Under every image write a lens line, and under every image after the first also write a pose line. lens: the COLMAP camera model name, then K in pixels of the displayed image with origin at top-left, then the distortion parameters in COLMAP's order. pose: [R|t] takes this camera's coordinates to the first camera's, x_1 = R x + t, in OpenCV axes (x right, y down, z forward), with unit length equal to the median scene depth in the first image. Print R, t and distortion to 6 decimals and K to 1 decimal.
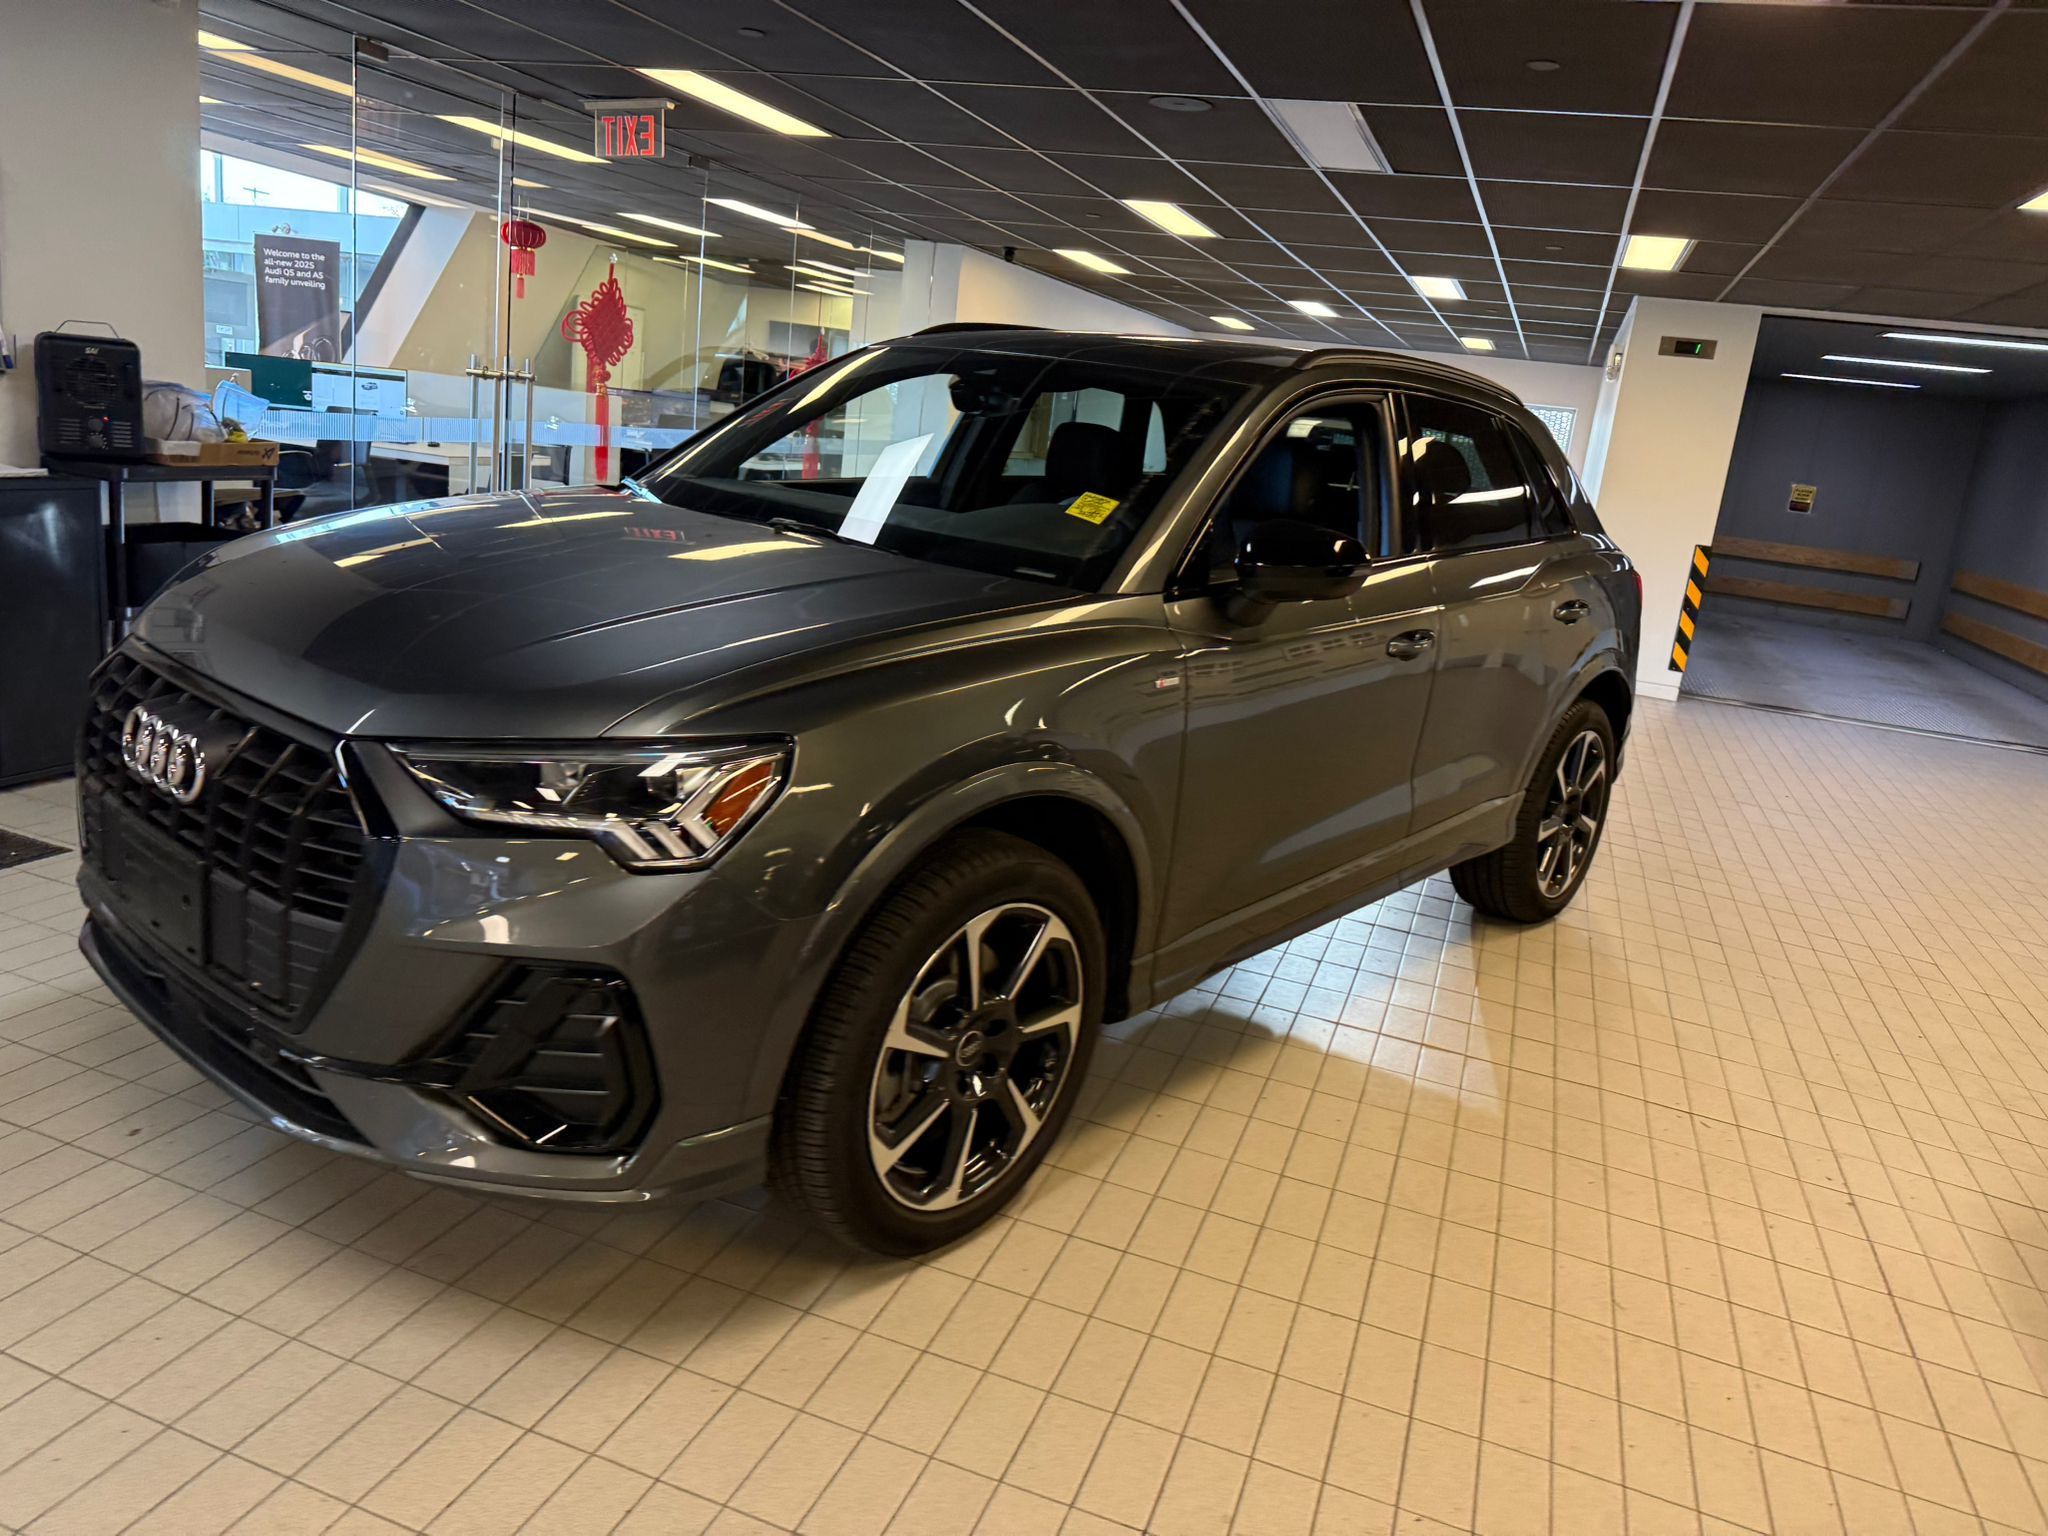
lens RADIAL K [[1431.7, 0, 1040.5], [0, 1431.7, 756.6], [0, 0, 1]] dist [0.027685, -0.041634]
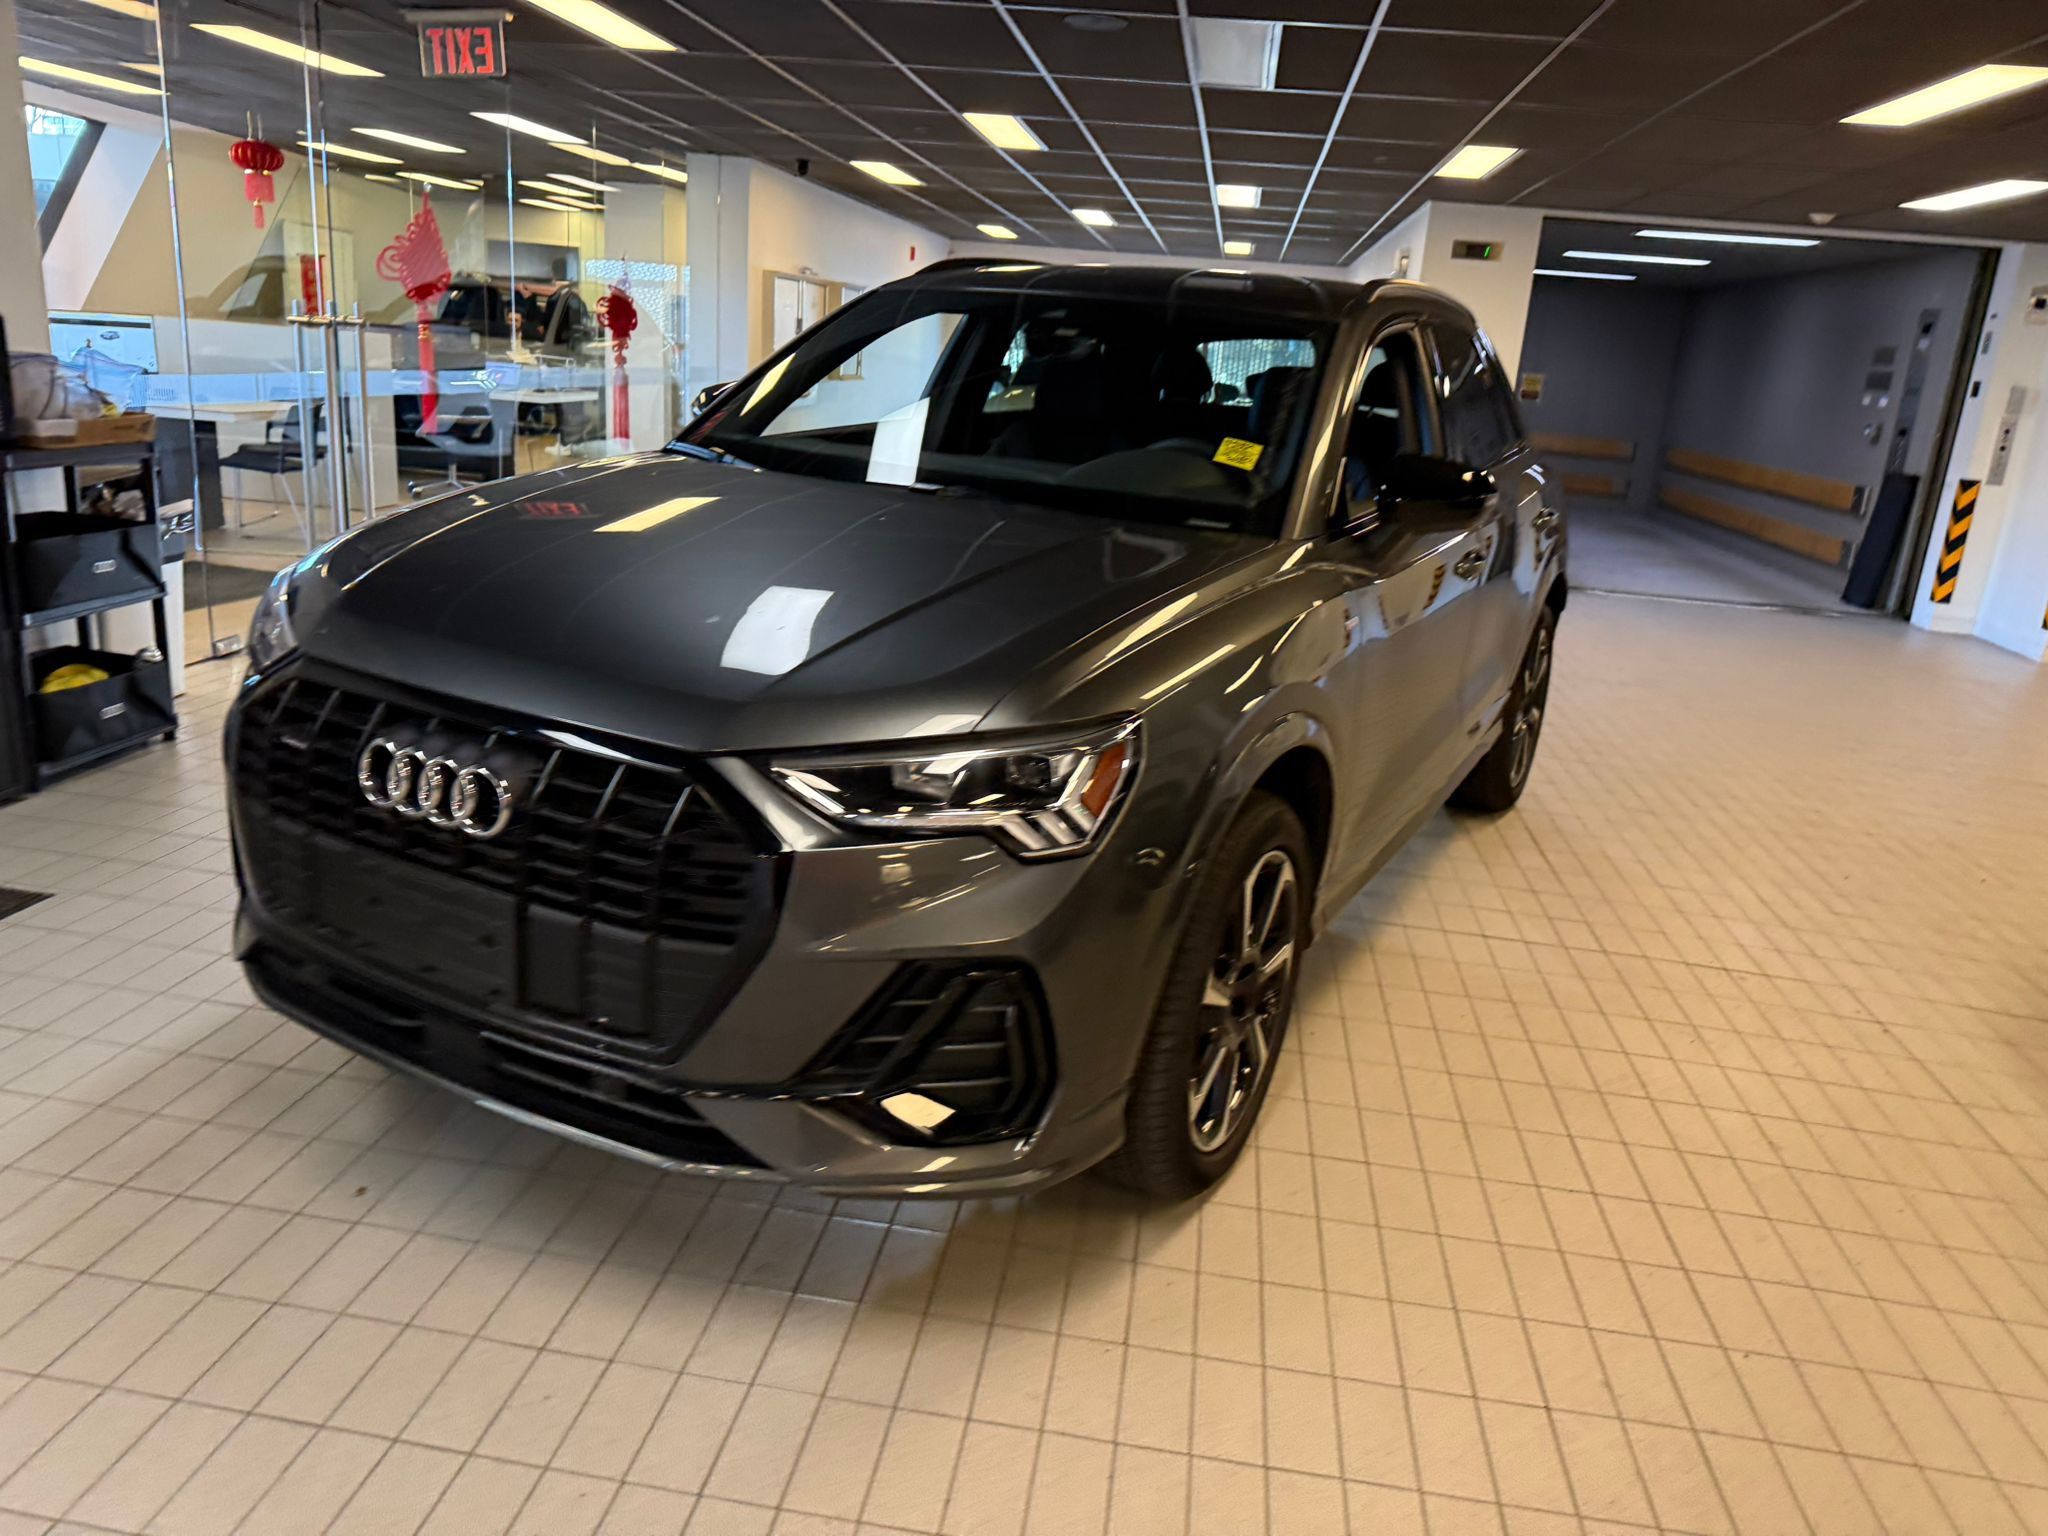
lens RADIAL K [[1441.3, 0, 1033.1], [0, 1441.3, 769.6], [0, 0, 1]] dist [0.003734, -0.008547]
pose [[0.978169, -0.093807, 0.185432, -0.207413], [0.081028, 0.993860, 0.075347, -0.026280], [-0.191362, -0.058677, 0.979764, 0.011868]]
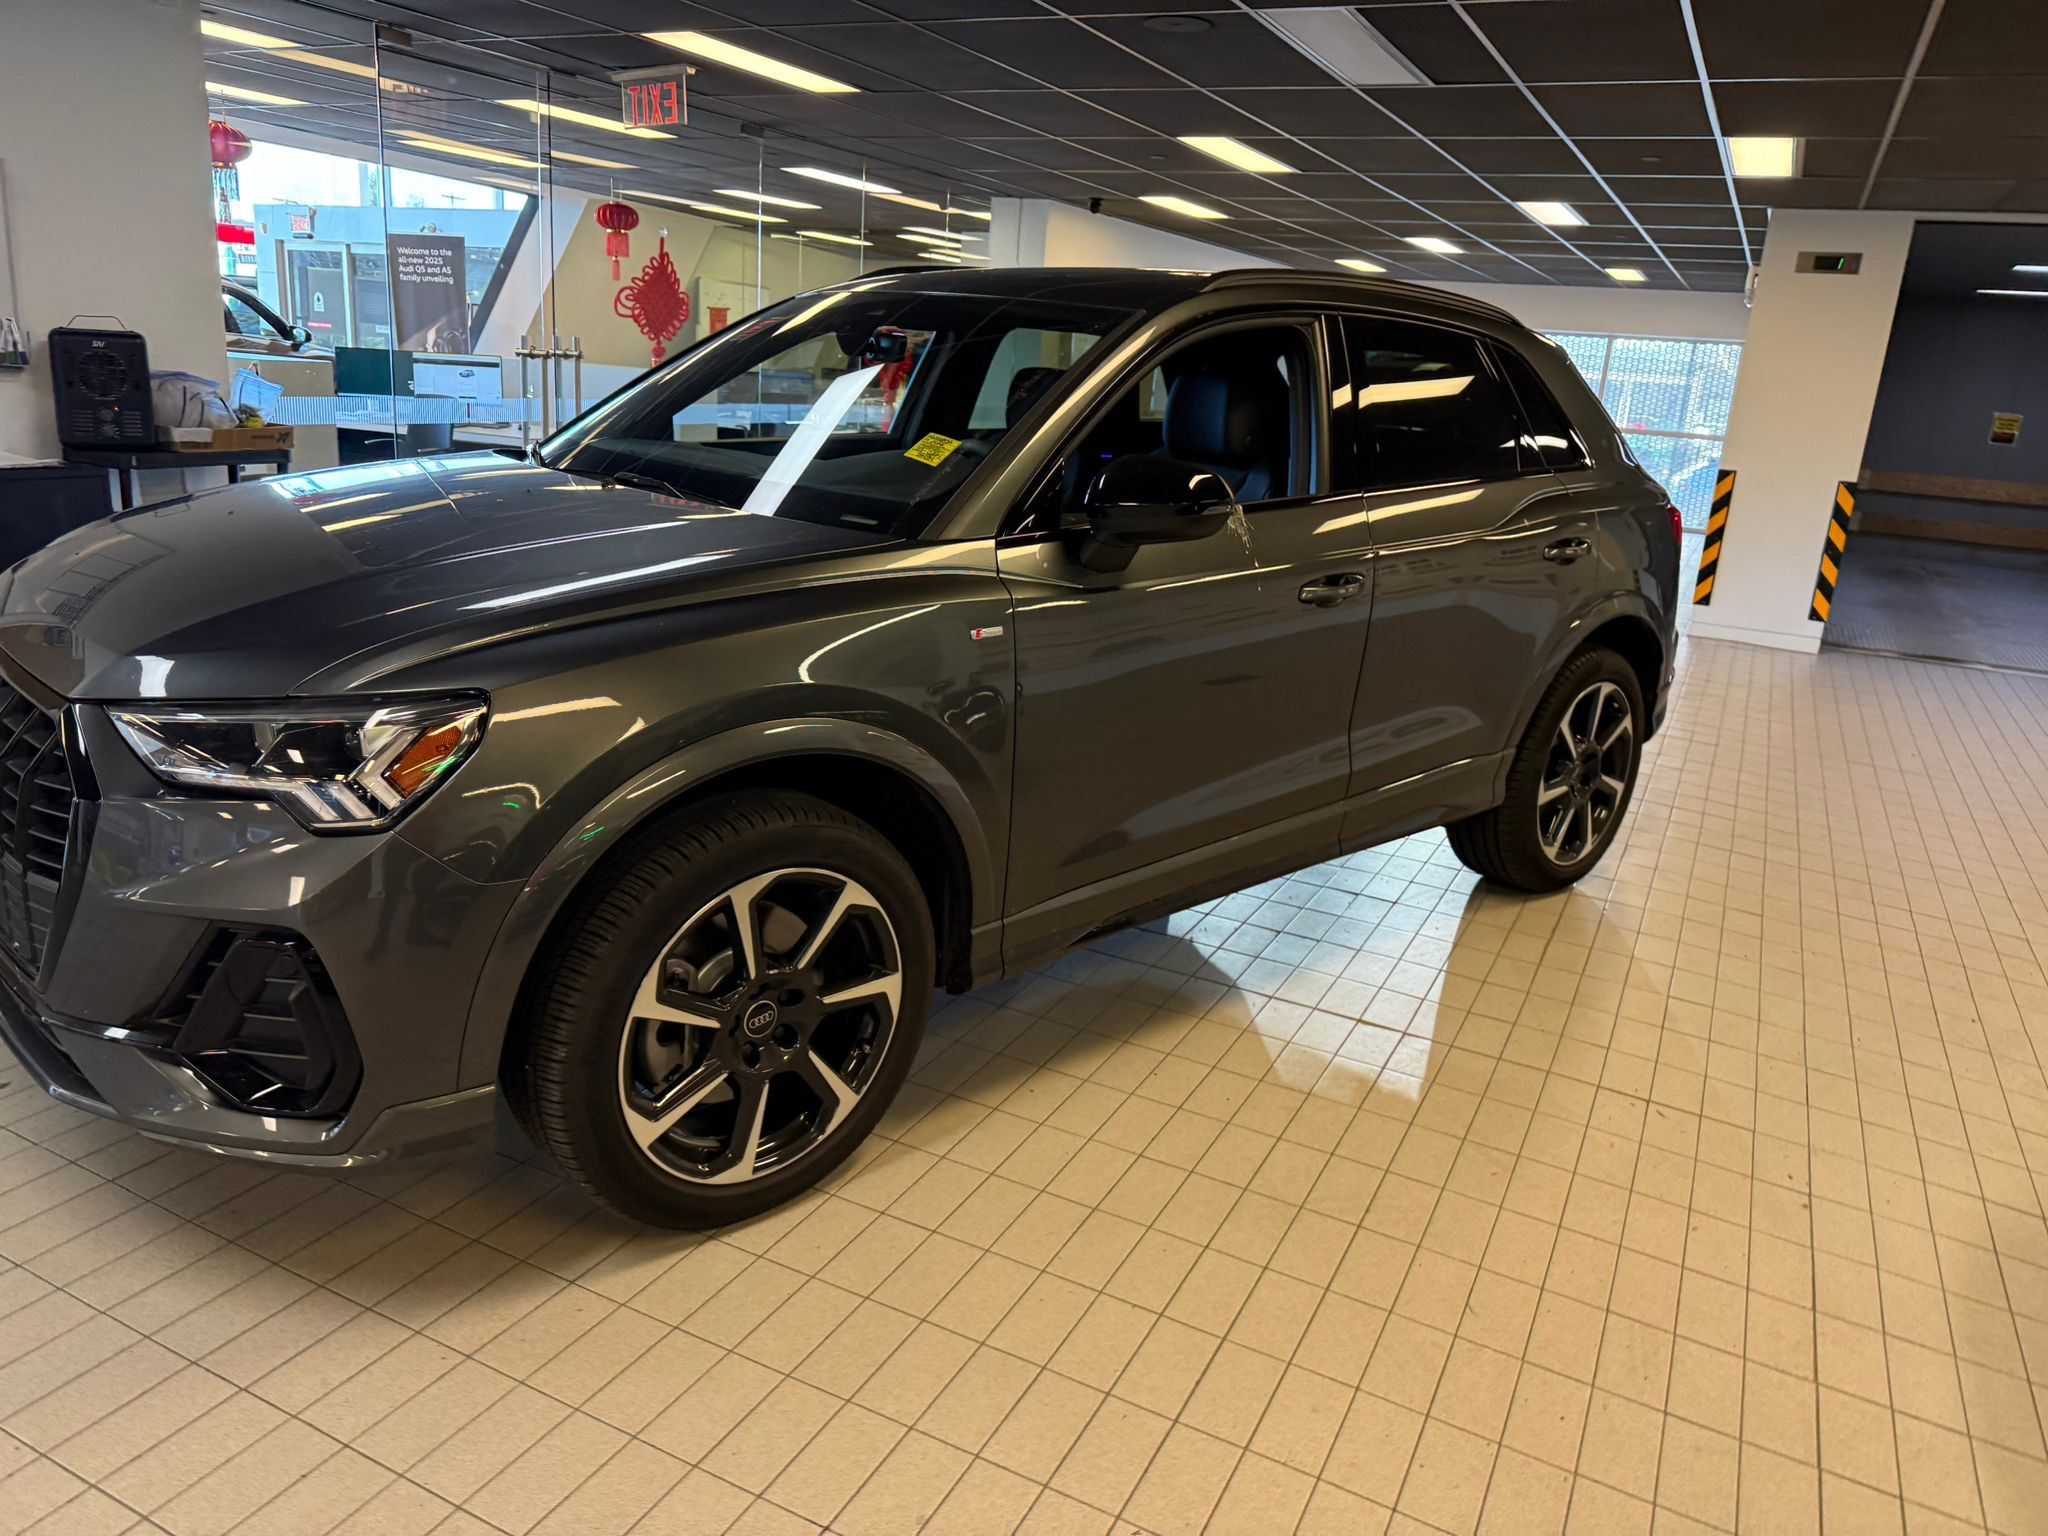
lens RADIAL K [[1432.8, 0, 1029.2], [0, 1432.8, 778.1], [0, 0, 1]] dist [0.030528, -0.046785]
pose [[0.990610, -0.008641, -0.136442, 0.149492], [0.013306, 0.999356, 0.033318, 0.007514], [0.136067, -0.034820, 0.990088, 0.043940]]
